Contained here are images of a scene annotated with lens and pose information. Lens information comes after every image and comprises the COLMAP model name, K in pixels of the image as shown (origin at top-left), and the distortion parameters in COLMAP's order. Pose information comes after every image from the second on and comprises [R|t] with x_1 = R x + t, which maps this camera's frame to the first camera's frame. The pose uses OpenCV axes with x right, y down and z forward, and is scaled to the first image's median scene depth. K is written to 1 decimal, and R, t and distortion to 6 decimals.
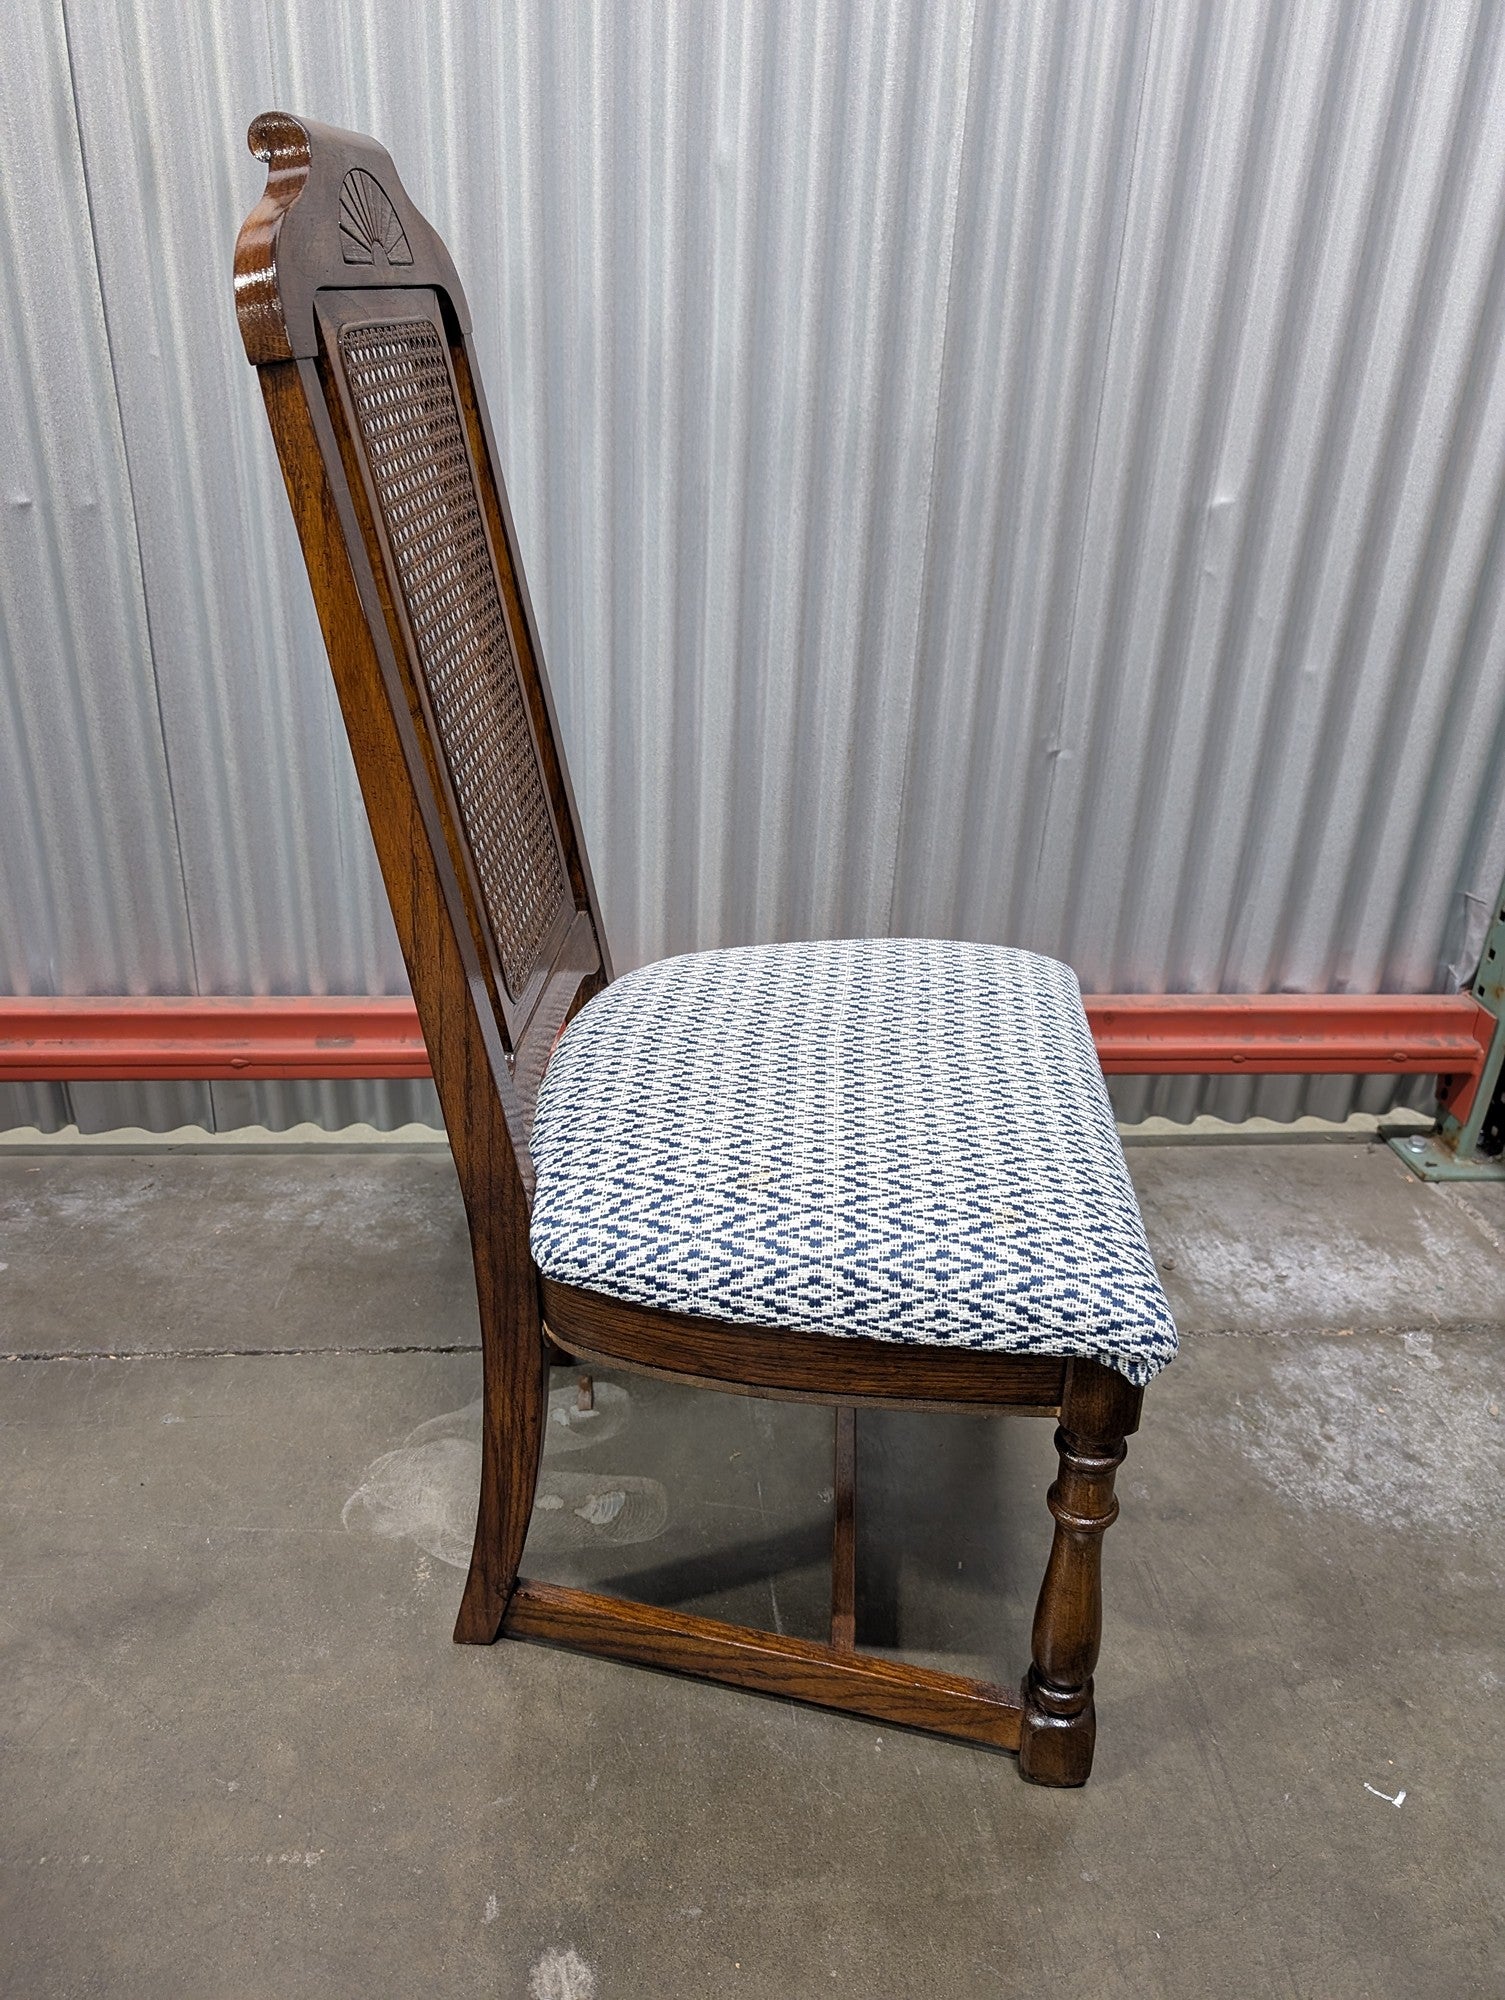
lens RADIAL K [[1470.9, 0, 739.8], [0, 1470.9, 1006.7], [0, 0, 1]] dist [0.005383, 0.000128]
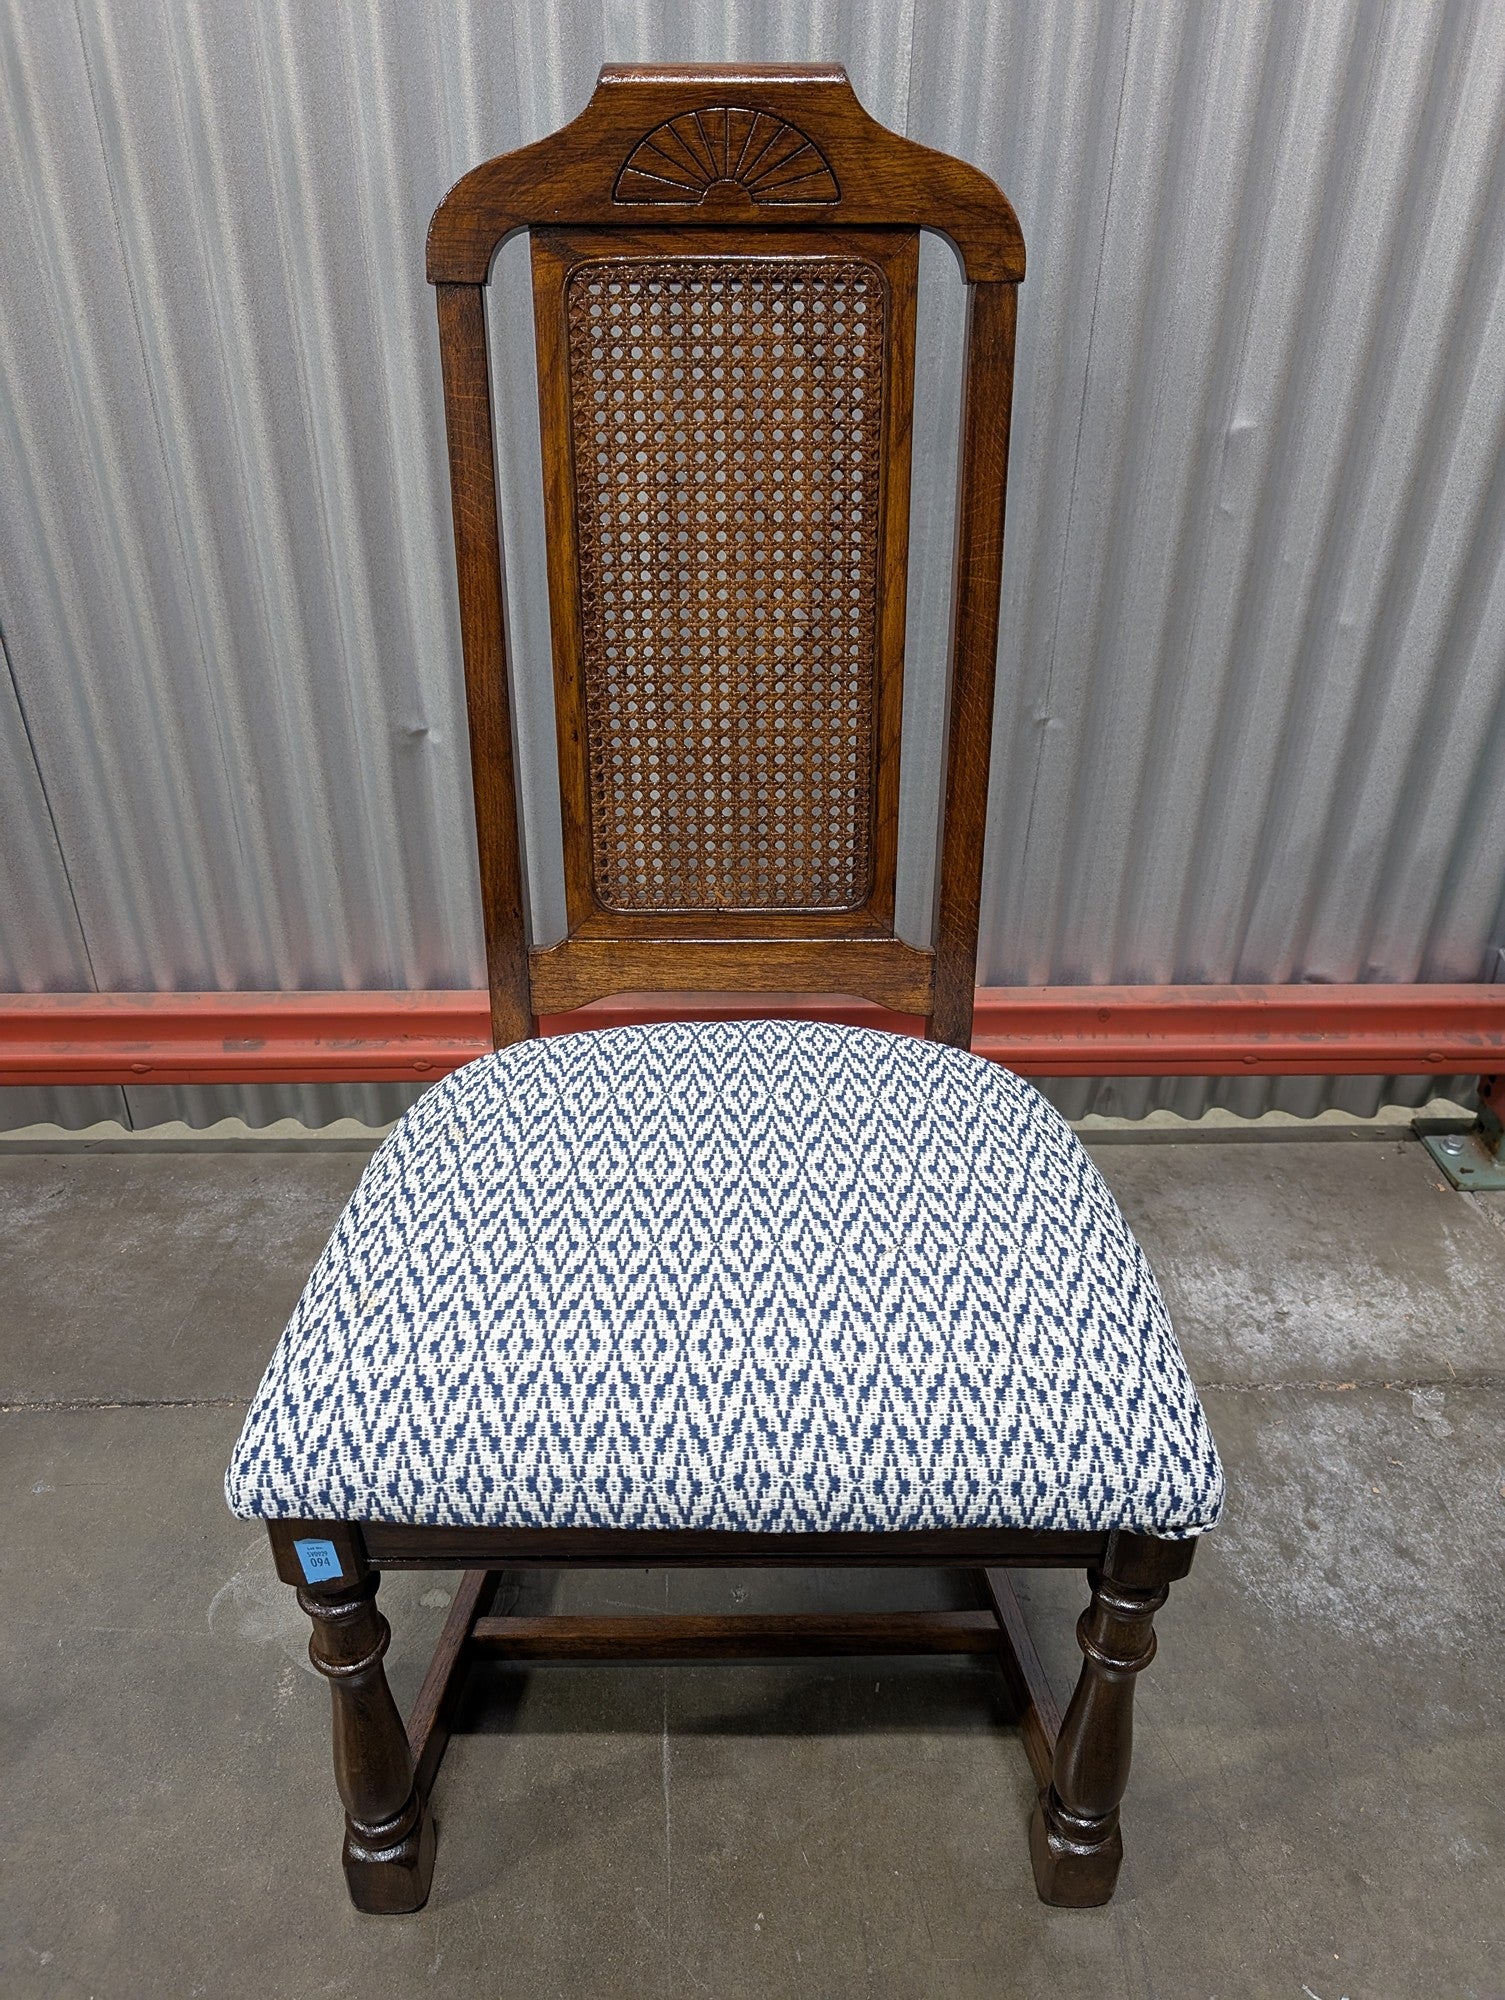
lens RADIAL K [[1464.8, 0, 761.7], [0, 1464.8, 1016.6], [0, 0, 1]] dist [0.012393, -0.009213]
pose [[0.998986, 0.004468, -0.044796, 0.100352], [0.000808, 0.993123, 0.117075, -0.114959], [0.045011, -0.116992, 0.992112, 0.130460]]
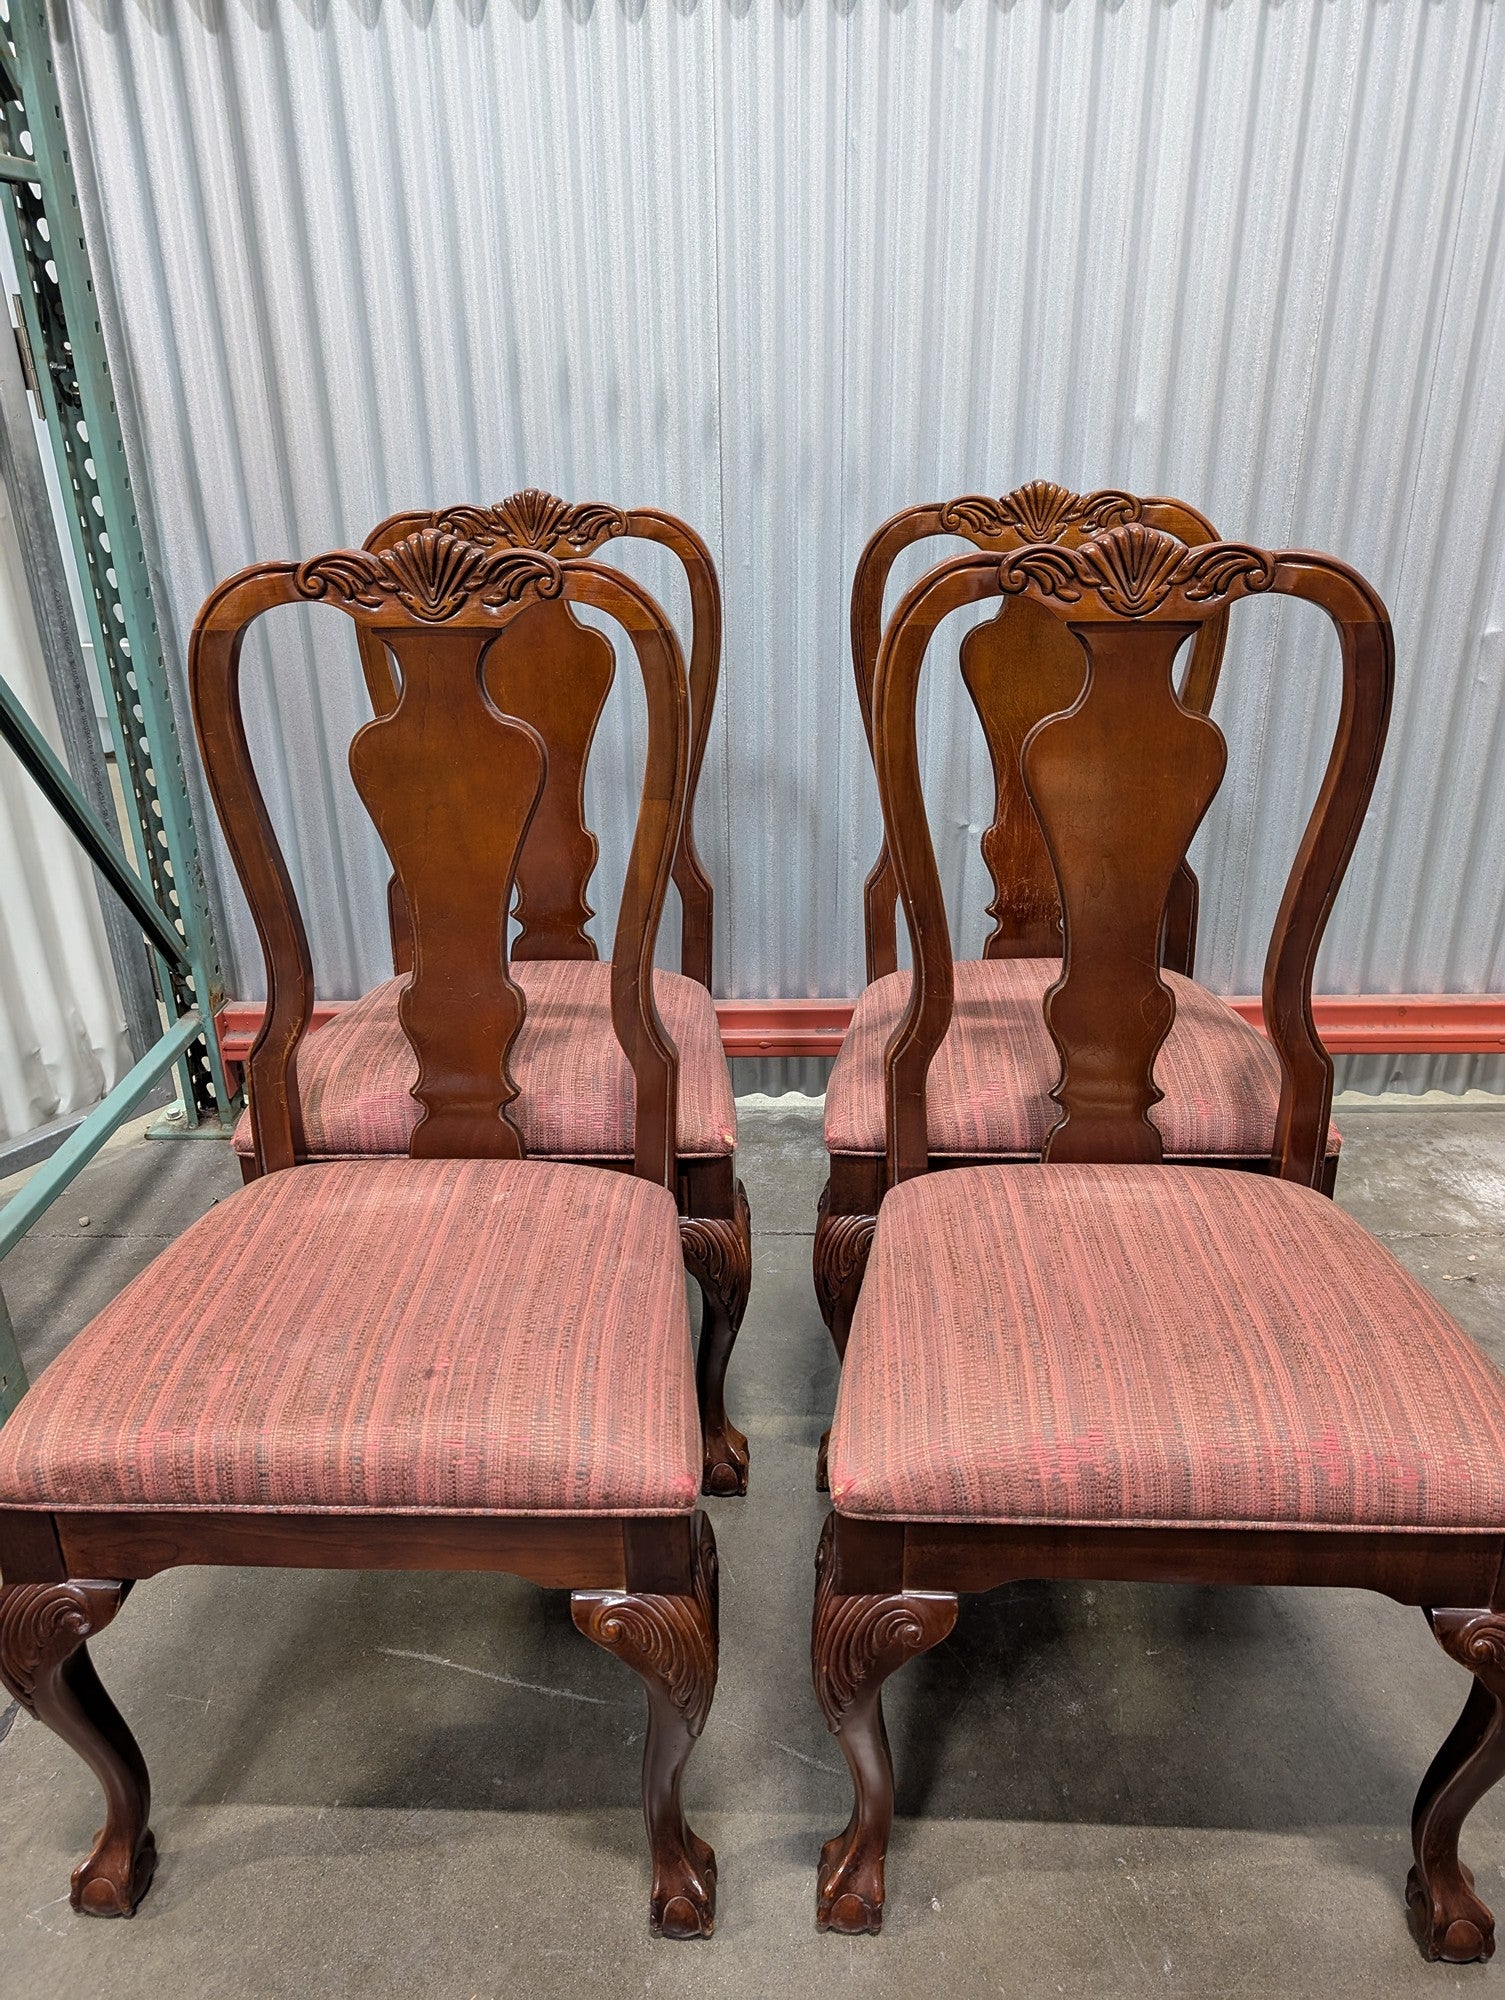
lens RADIAL K [[1472.3, 0, 755.5], [0, 1472.3, 1024.4], [0, 0, 1]] dist [0.029344, -0.024173]
pose [[0.994608, -0.005382, -0.103562, -0.232139], [0.002949, 0.999716, -0.023630, 0.059785], [0.103660, 0.023197, 0.994342, -0.474510]]
